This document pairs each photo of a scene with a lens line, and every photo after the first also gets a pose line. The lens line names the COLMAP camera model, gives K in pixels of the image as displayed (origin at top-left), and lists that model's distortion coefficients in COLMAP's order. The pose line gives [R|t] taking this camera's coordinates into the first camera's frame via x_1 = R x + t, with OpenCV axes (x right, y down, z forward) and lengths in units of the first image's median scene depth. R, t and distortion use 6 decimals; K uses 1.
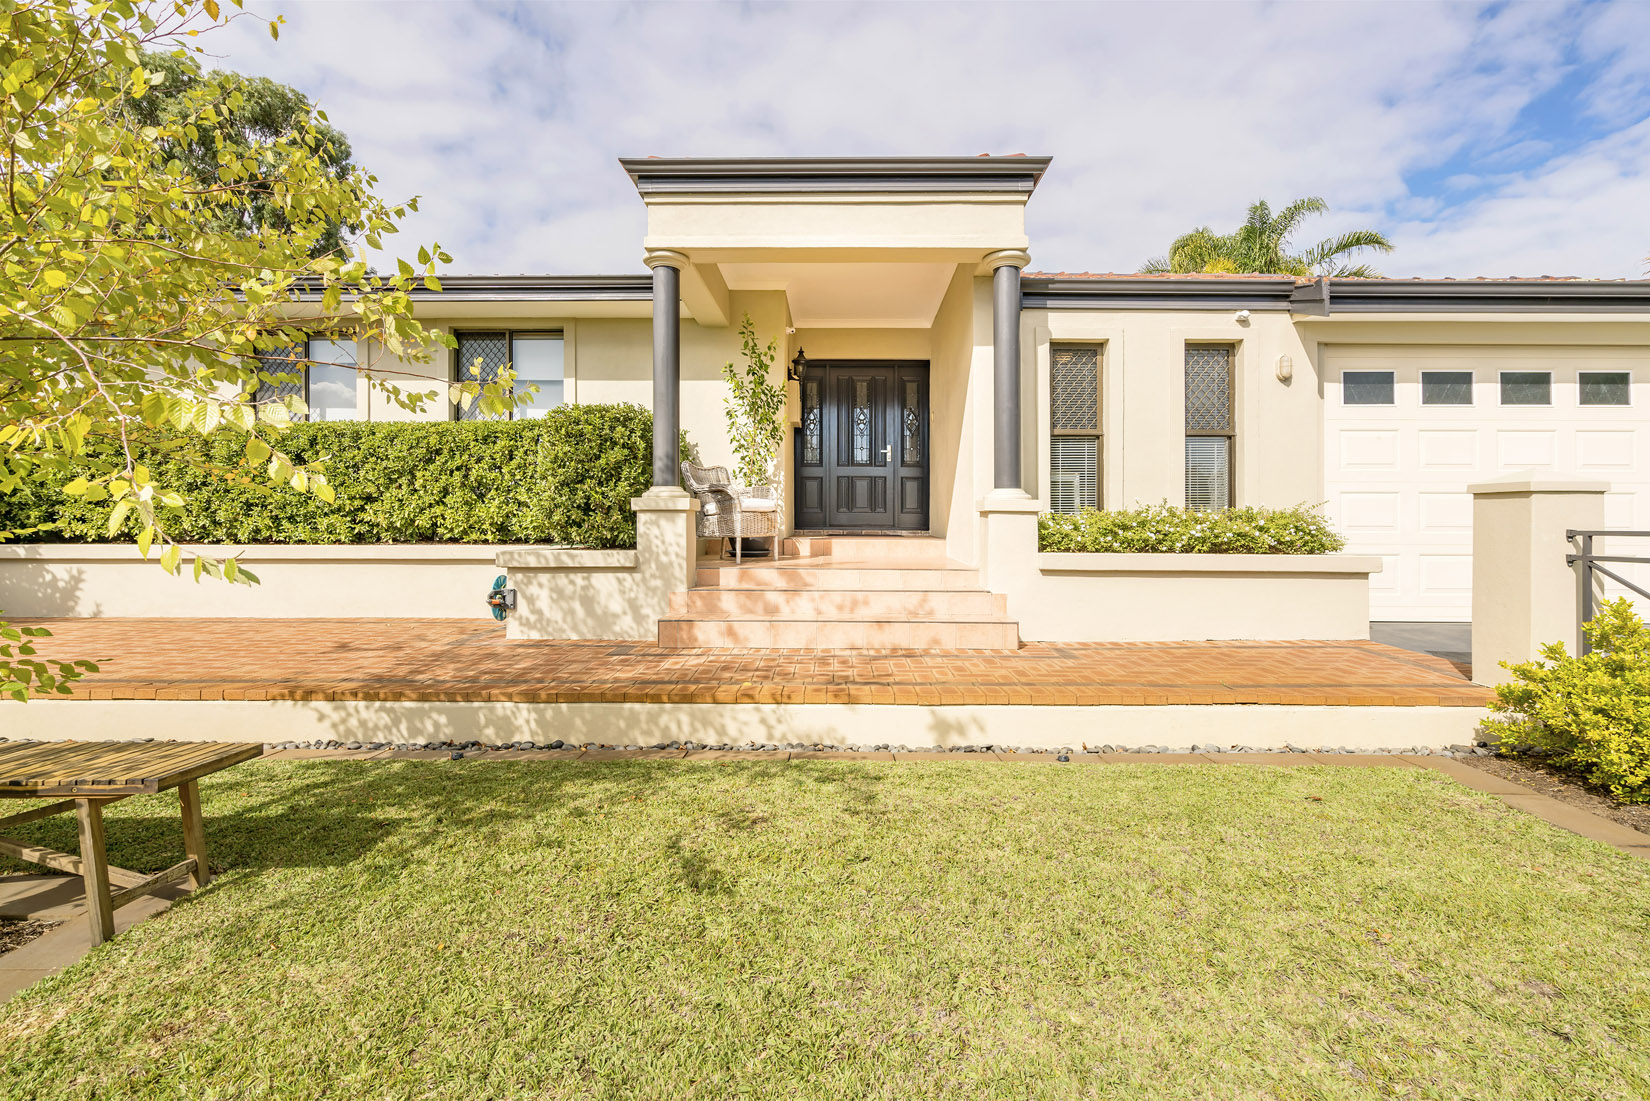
lens RADIAL K [[738.3, 0, 826.0], [0, 738.3, 545.1], [0, 0, 1]] dist [-0.009739, 0.003812]
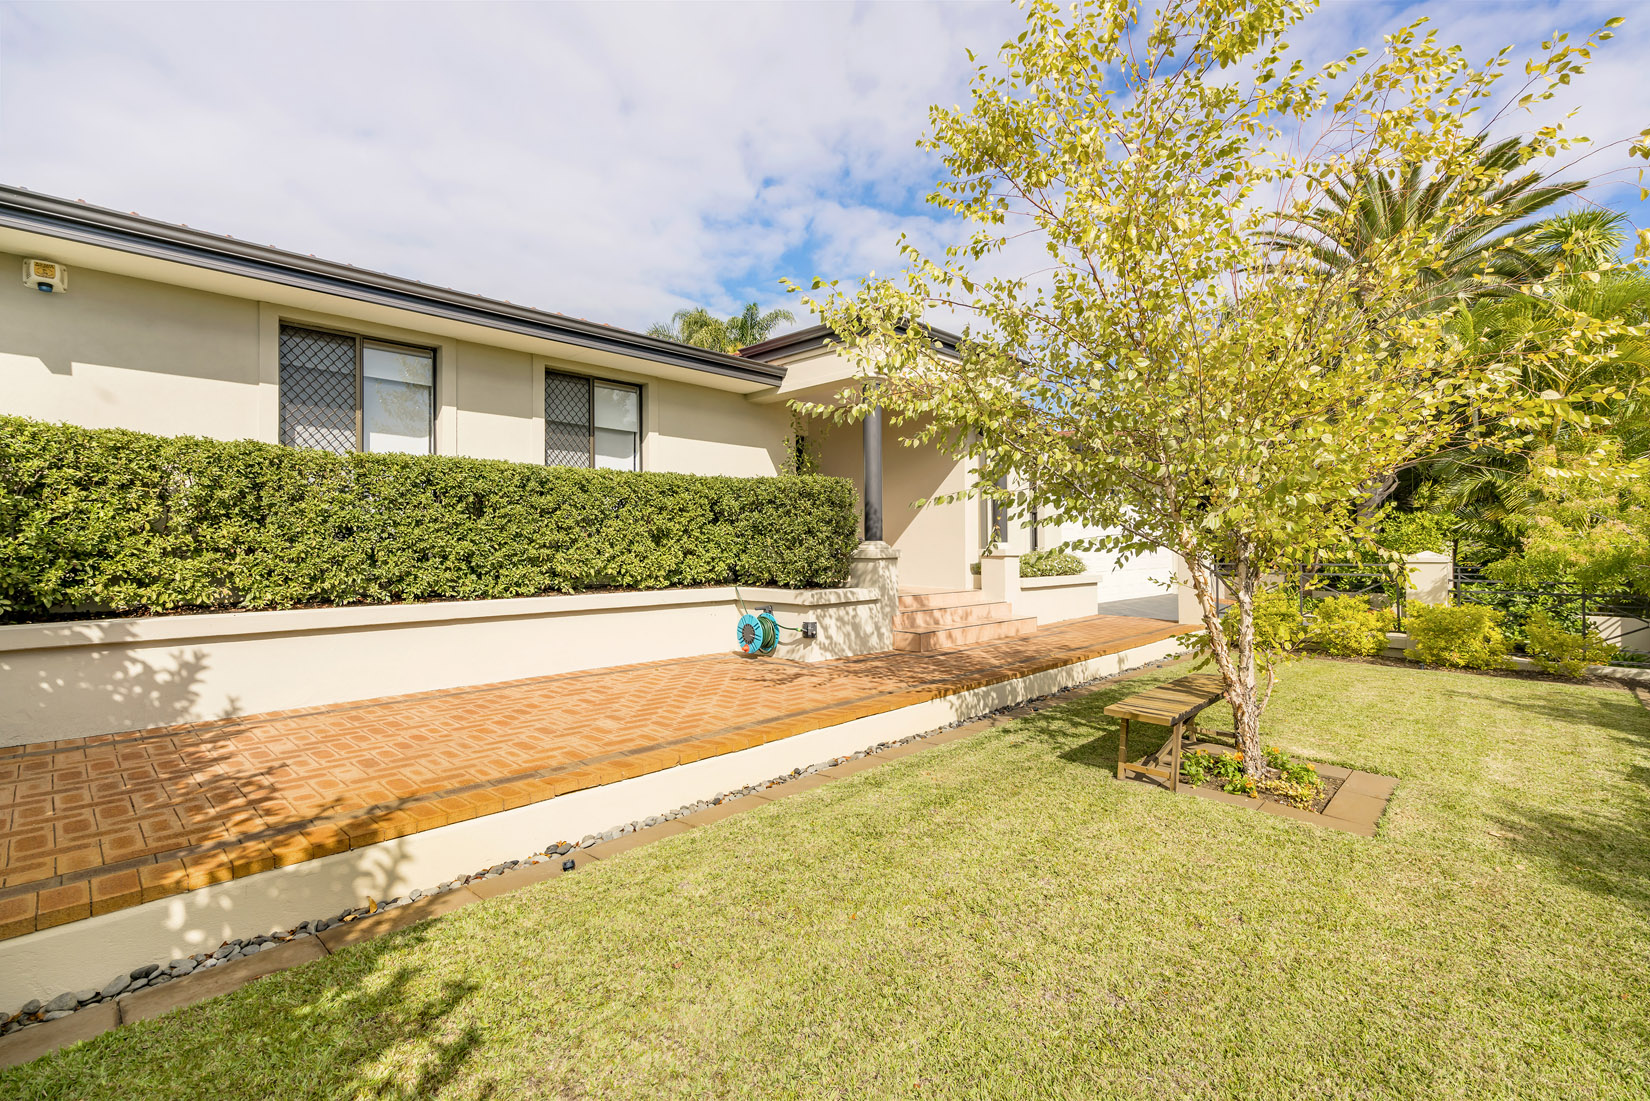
lens RADIAL K [[738.3, 0, 833.7], [0, 738.3, 555.9], [0, 0, 1]] dist [-0.009739, 0.003812]
pose [[0.689009, -0.013251, 0.724631, -1.144368], [0.030210, 0.999489, -0.010448, -0.033296], [-0.724123, 0.029090, 0.689058, 0.093254]]
